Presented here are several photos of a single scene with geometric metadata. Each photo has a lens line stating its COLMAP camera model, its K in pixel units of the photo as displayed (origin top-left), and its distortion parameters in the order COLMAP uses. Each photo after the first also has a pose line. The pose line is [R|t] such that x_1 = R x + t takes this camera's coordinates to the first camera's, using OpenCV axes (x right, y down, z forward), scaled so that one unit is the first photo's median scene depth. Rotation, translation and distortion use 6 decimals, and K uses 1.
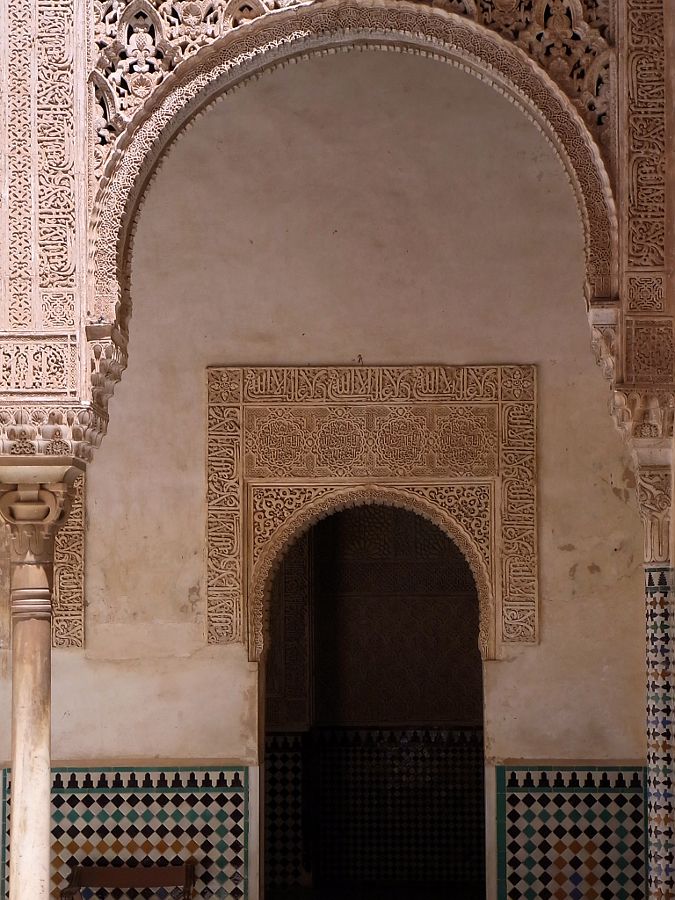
lens RADIAL K [[2428.9, 0, 337.1], [0, 2428.9, 449.1], [0, 0, 1]] dist [0.269892, 0.000000]
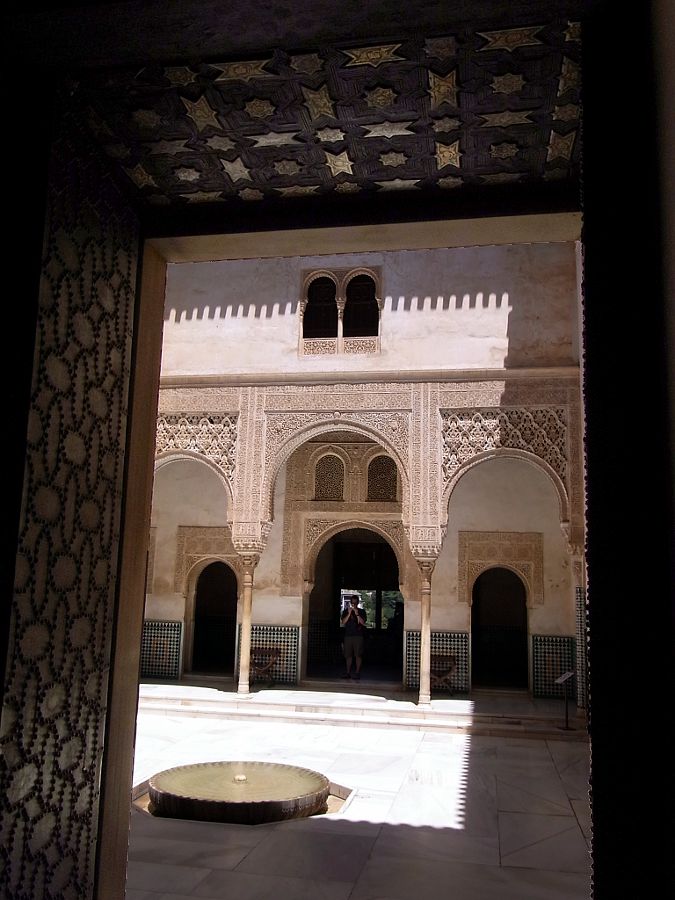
lens RADIAL K [[813.4, 0, 328.5], [0, 813.4, 454.2], [0, 0, 1]] dist [-0.019909, 0.004578]
pose [[0.991741, 0.013207, -0.127576, -0.113945], [-0.026923, 0.993960, -0.106389, -0.014486], [0.125401, 0.108945, 0.986106, -0.422279]]
